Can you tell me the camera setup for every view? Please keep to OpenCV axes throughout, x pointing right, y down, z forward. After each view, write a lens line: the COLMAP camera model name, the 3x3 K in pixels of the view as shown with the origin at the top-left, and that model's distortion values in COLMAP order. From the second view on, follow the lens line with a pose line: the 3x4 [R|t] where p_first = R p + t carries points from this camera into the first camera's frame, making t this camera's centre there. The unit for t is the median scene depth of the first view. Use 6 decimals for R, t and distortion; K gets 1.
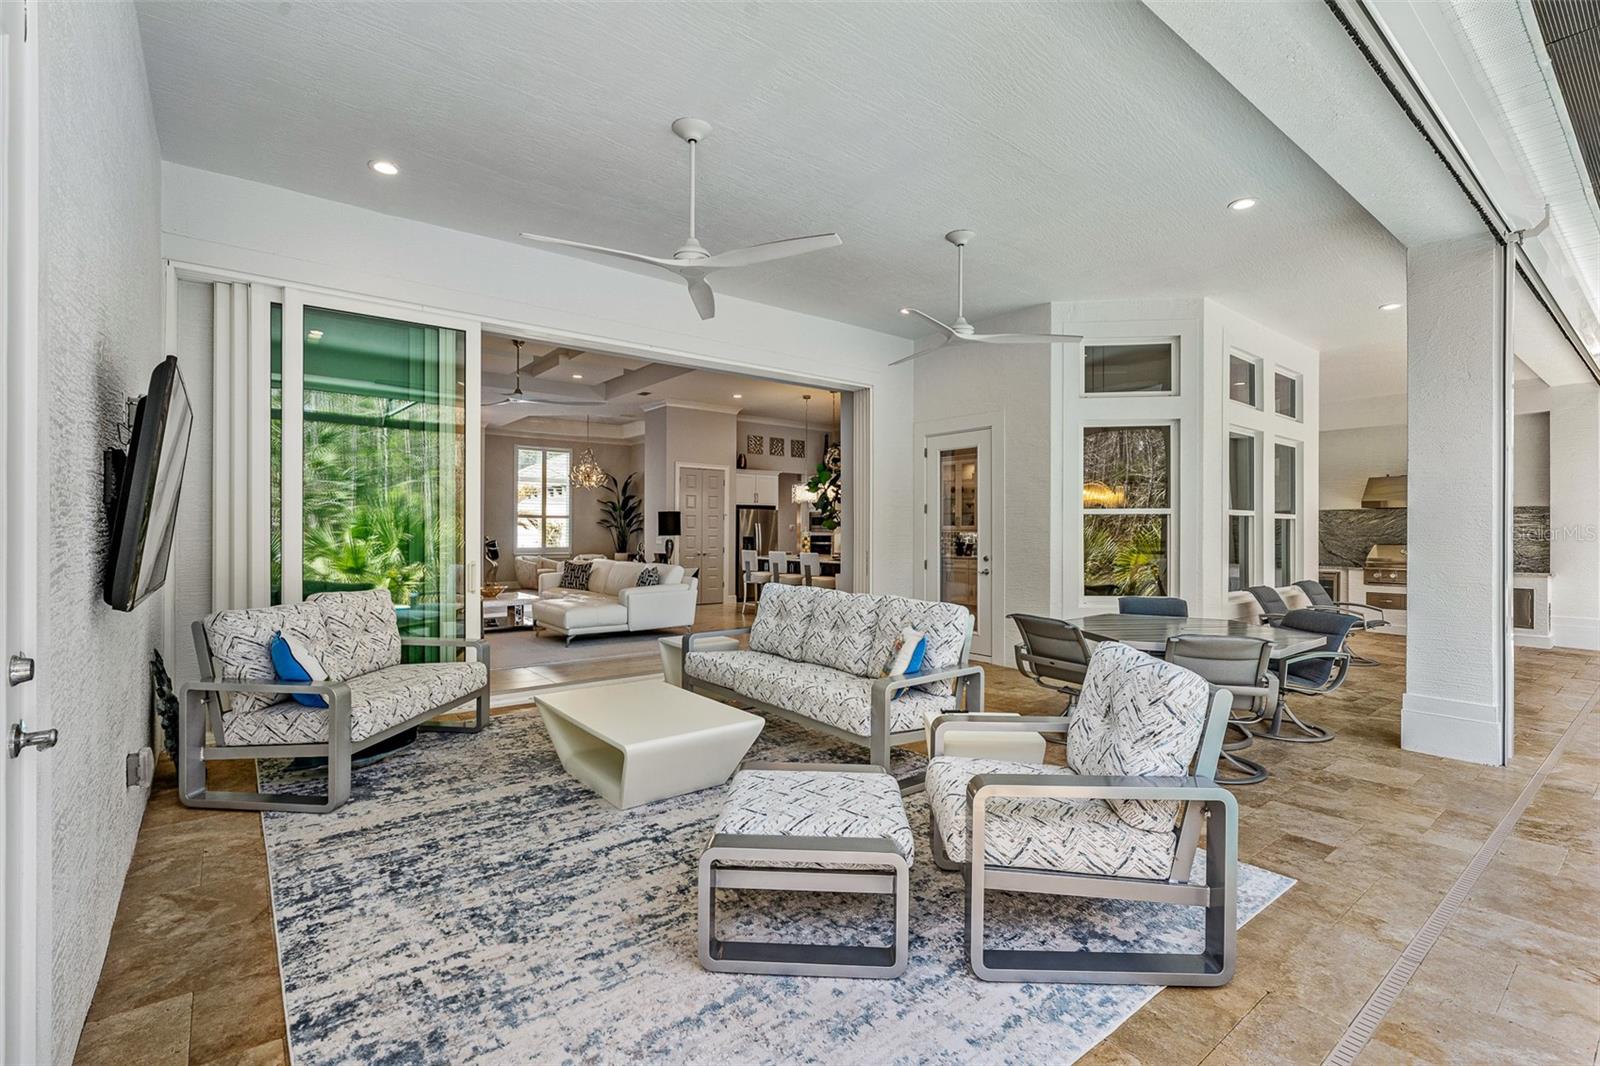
lens RADIAL K [[719.6, 0, 799.7], [0, 719.6, 529.5], [0, 0, 1]] dist [-0.001005, 0.000521]
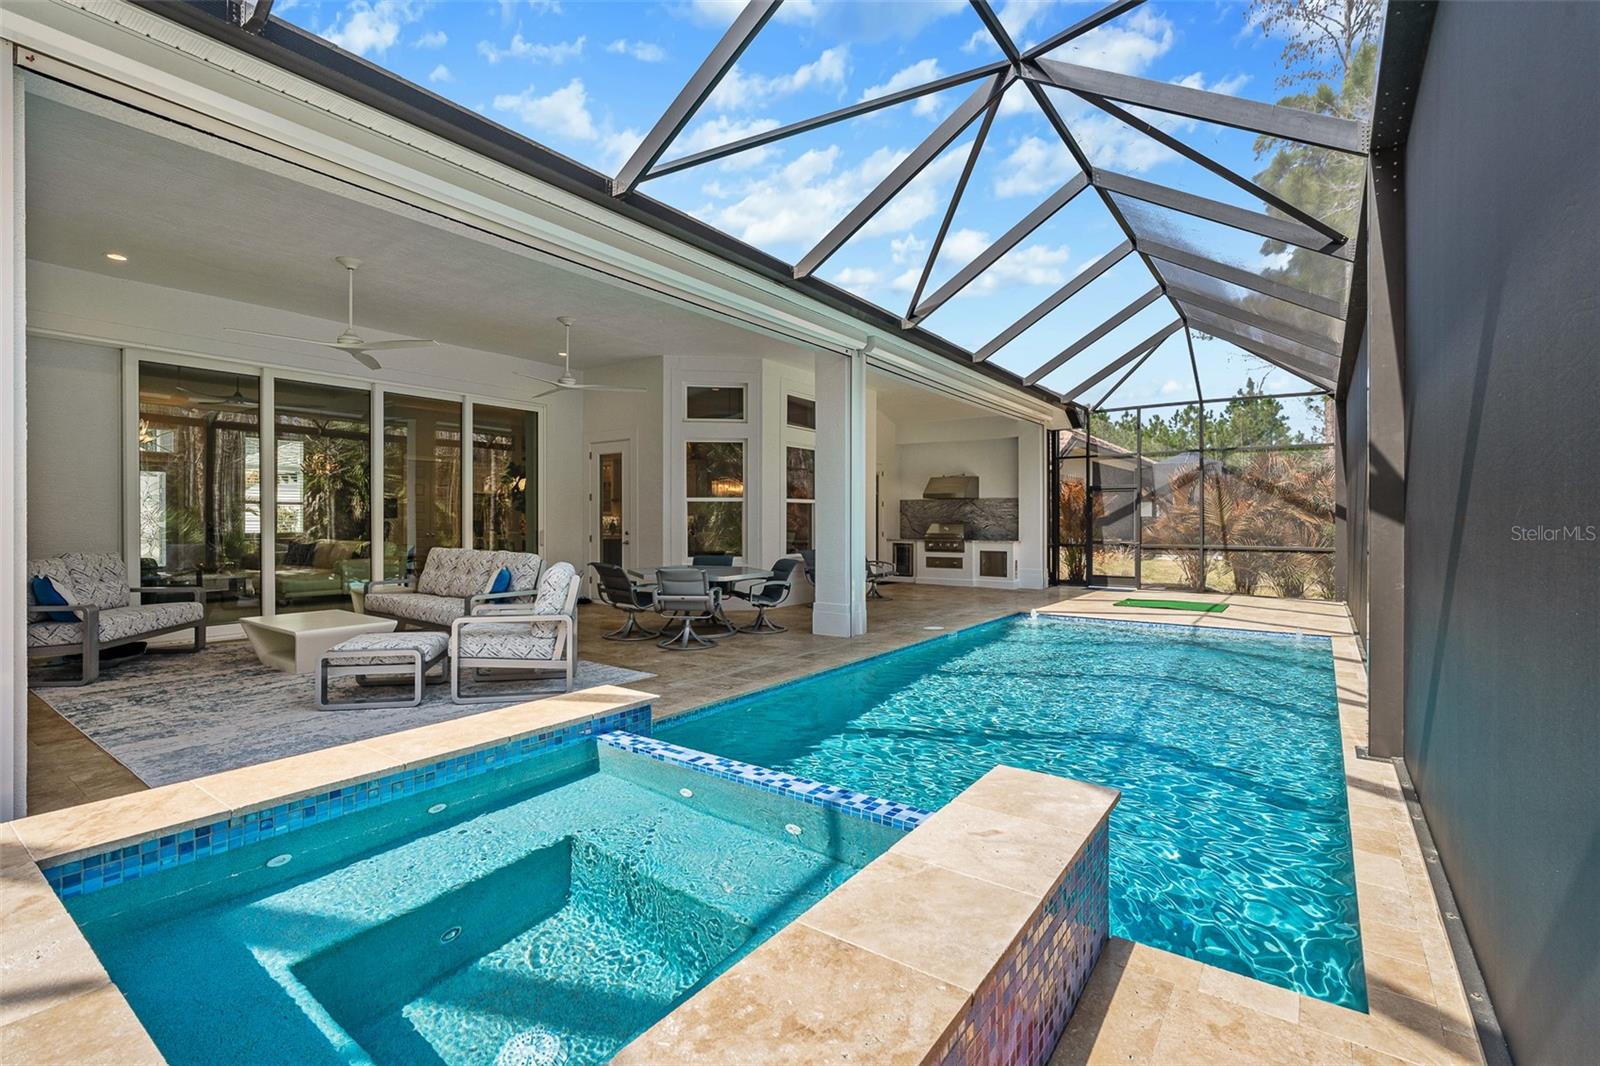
lens RADIAL K [[719.6, 0, 799.7], [0, 719.6, 529.5], [0, 0, 1]] dist [-0.001005, 0.000521]
pose [[0.963125, -0.006573, 0.268975, 0.224720], [0.002455, 0.999875, 0.015642, 0.013729], [-0.269044, -0.014404, 0.963020, -0.481405]]
